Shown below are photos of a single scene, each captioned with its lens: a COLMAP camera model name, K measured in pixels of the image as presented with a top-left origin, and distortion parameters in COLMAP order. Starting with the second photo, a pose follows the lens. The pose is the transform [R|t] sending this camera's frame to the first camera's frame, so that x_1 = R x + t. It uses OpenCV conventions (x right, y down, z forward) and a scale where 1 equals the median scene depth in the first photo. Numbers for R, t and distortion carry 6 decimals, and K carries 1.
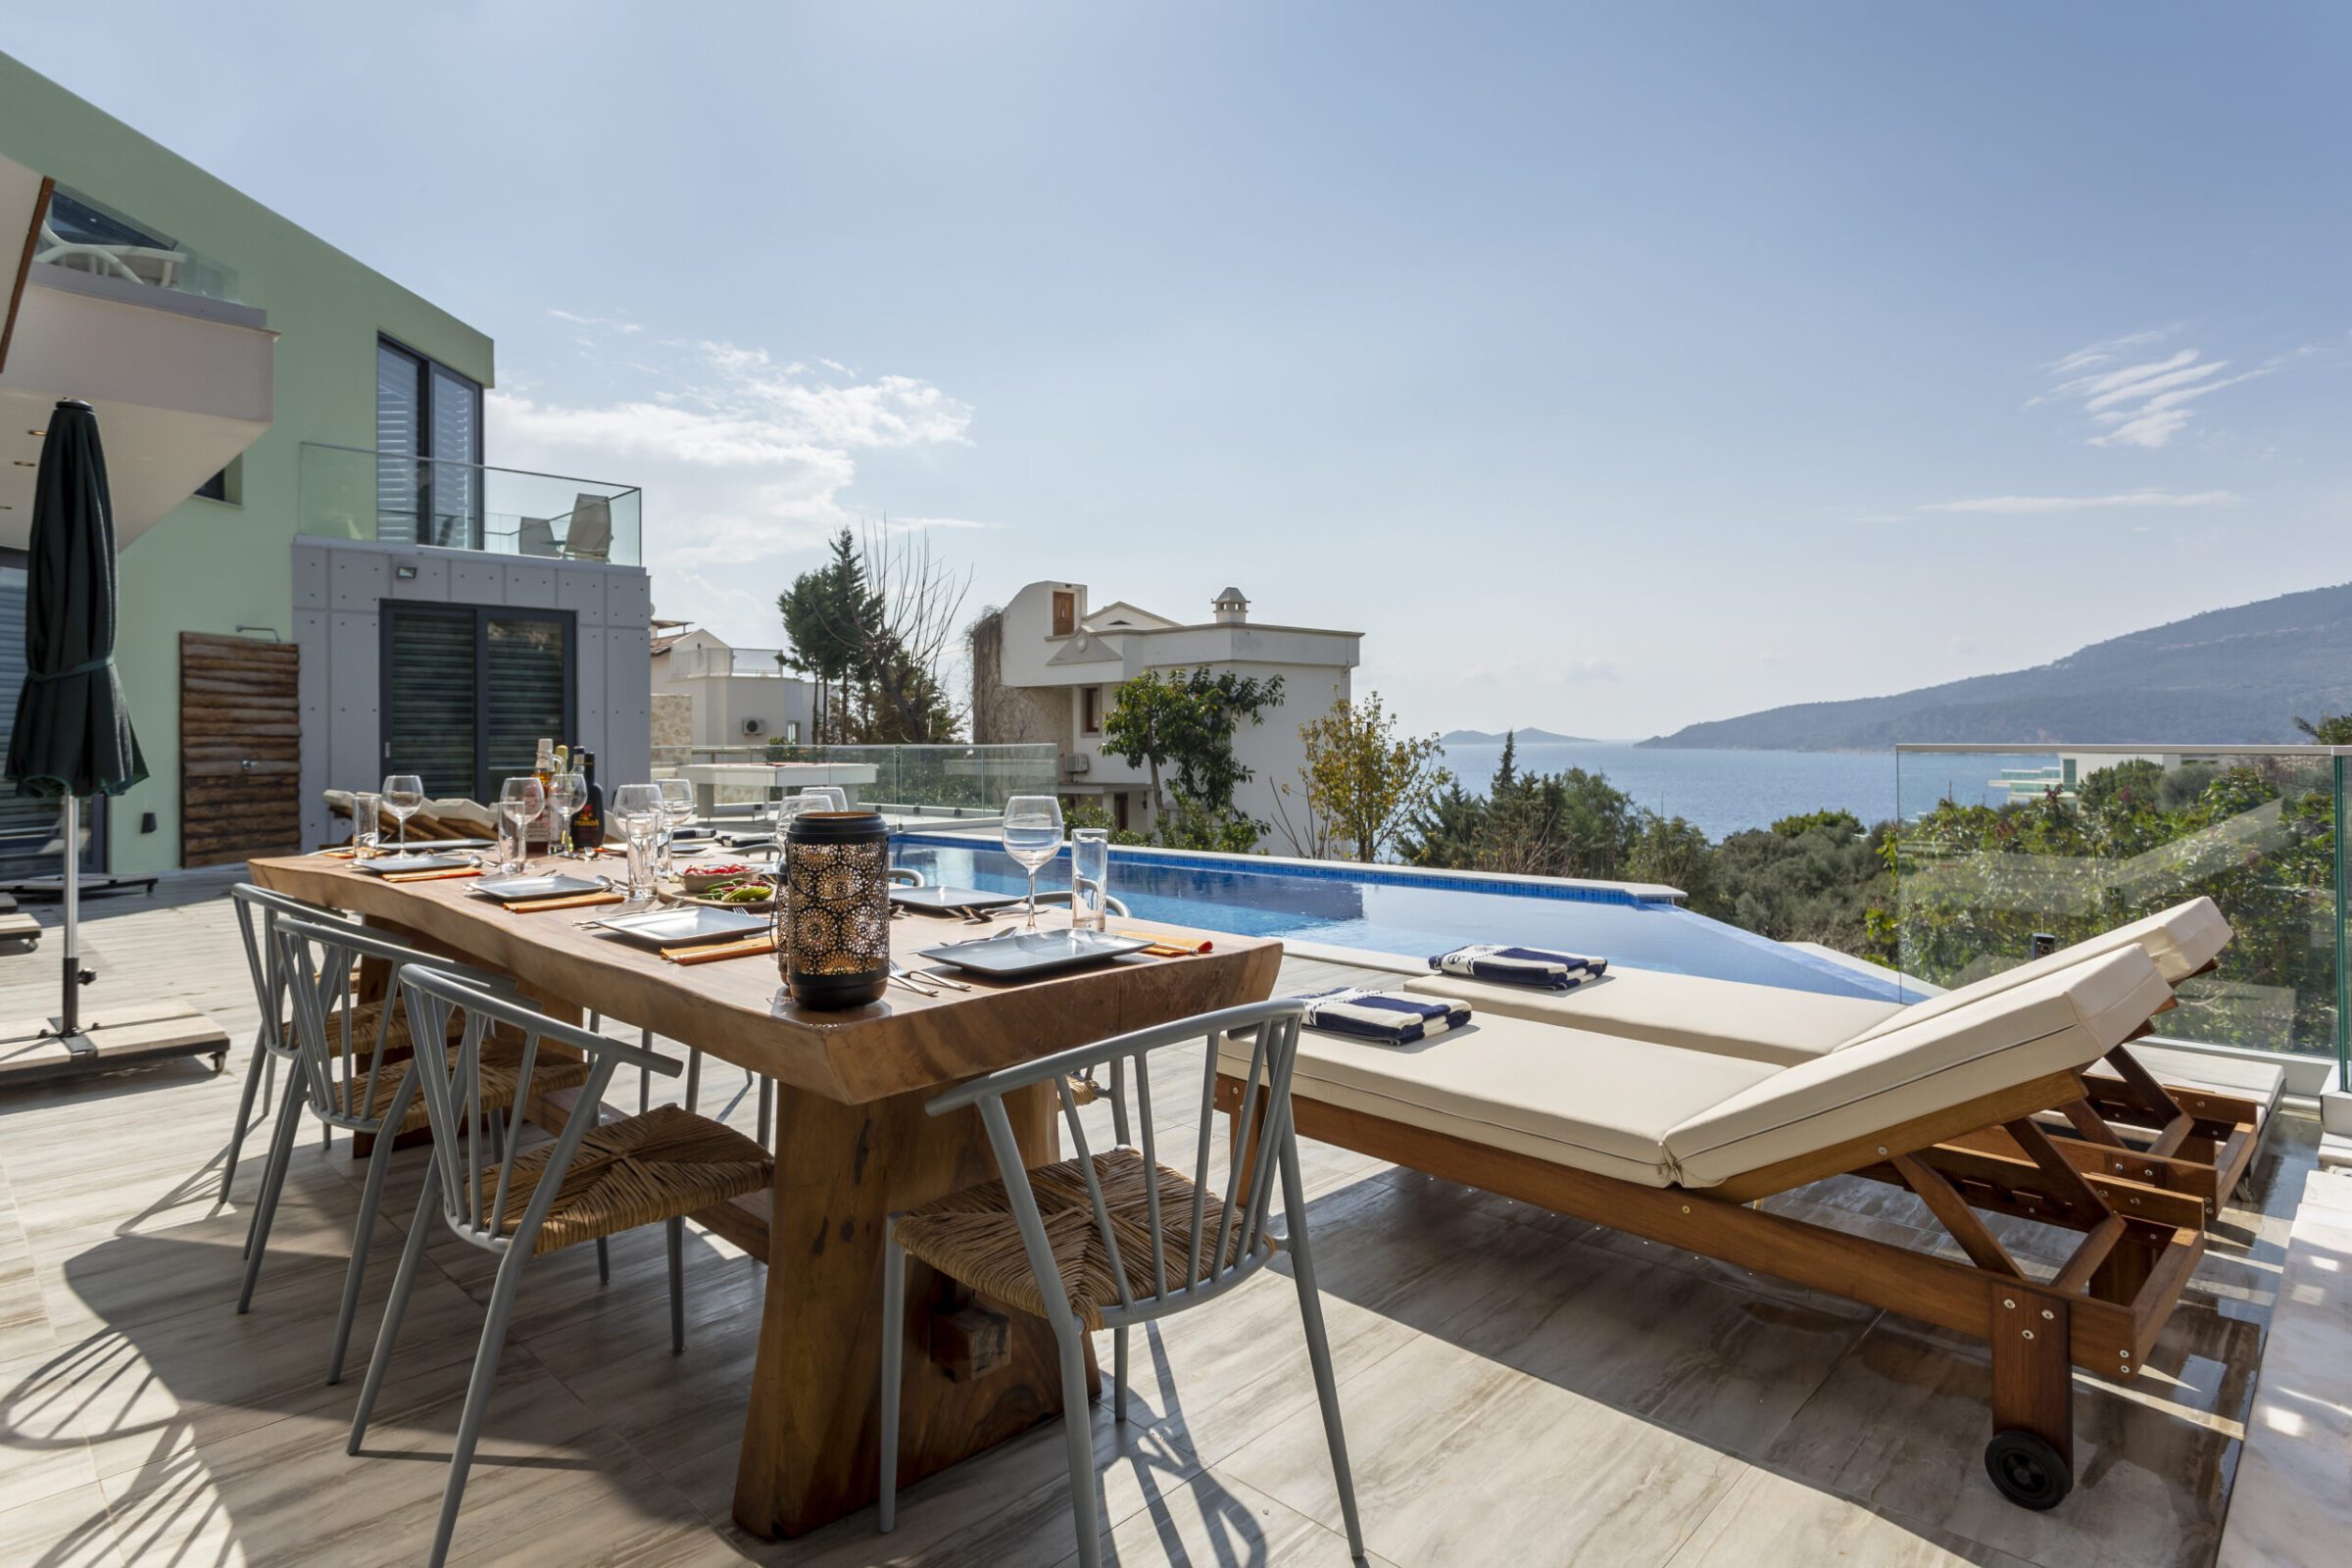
lens RADIAL K [[1315.0, 0, 1133.7], [0, 1315.0, 724.4], [0, 0, 1]] dist [-0.001069, 0.000499]
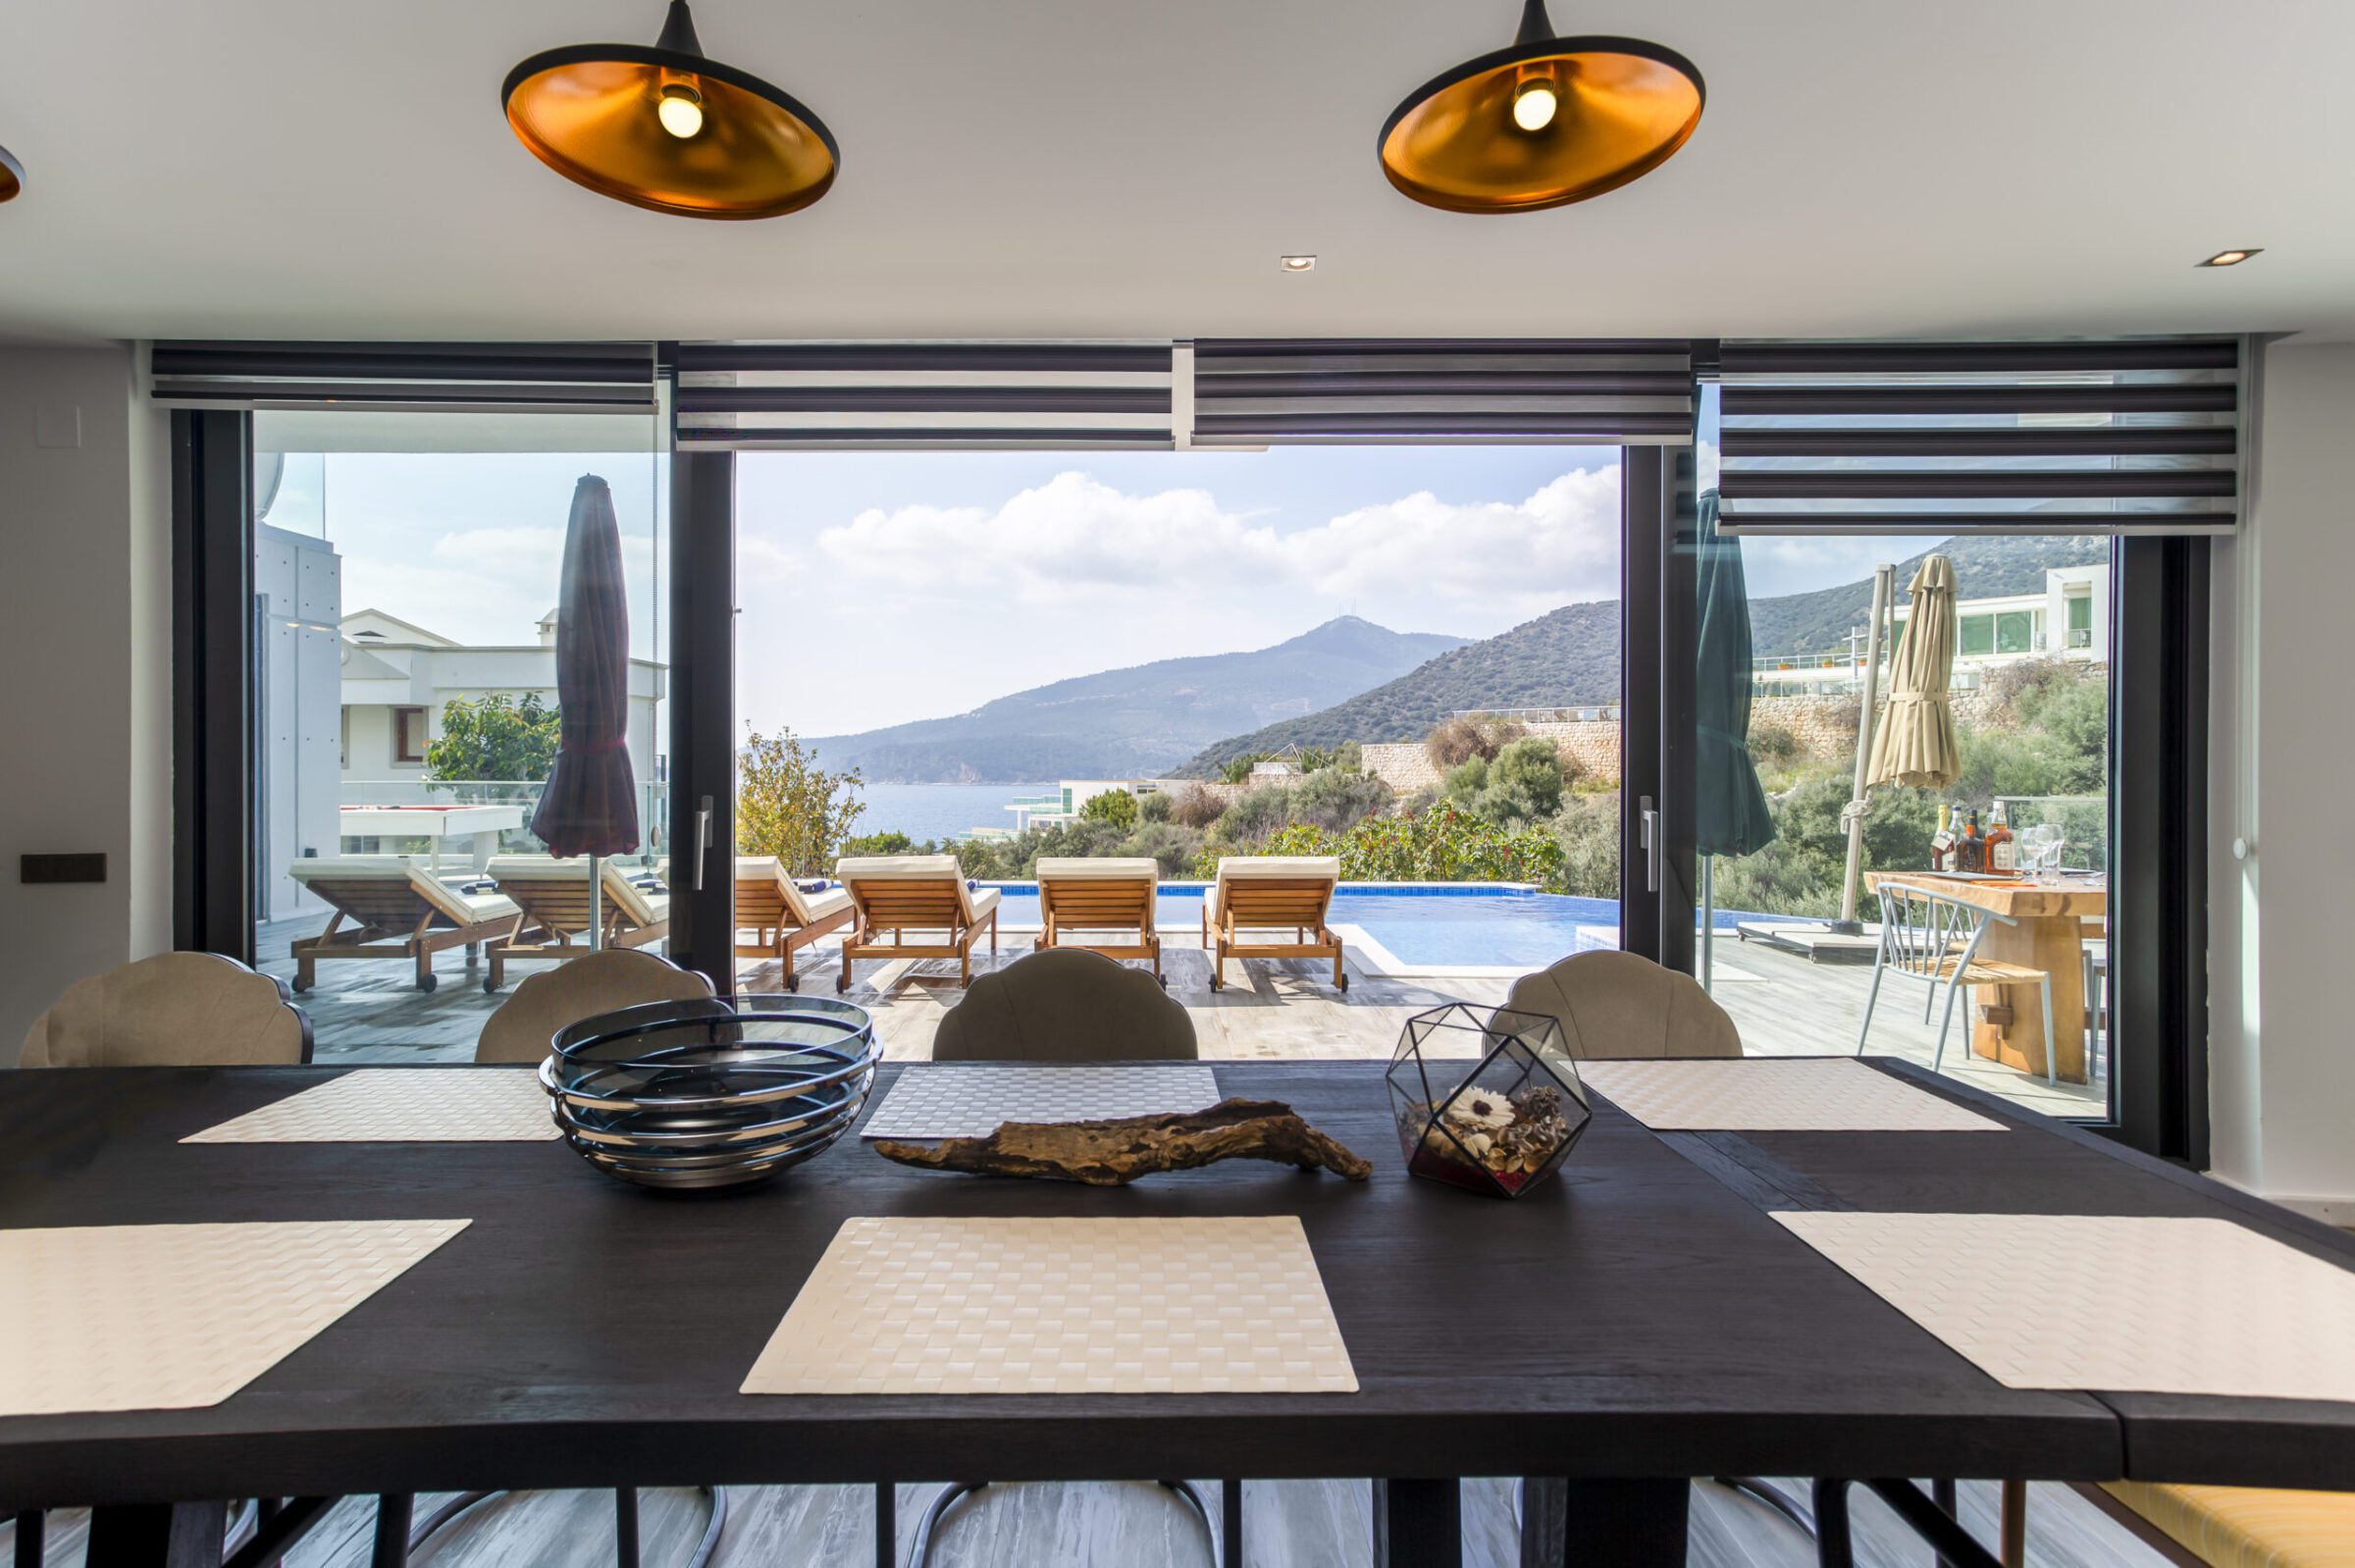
lens RADIAL K [[1247.1, 0, 1177.5], [0, 1247.1, 784.0], [0, 0, 1]] dist [-0.022460, 0.000647]
pose [[0.696676, 0.000013, 0.717386, -0.229991], [-0.016908, 0.999723, 0.016402, -0.002164], [-0.717187, -0.023556, 0.696482, 0.071726]]
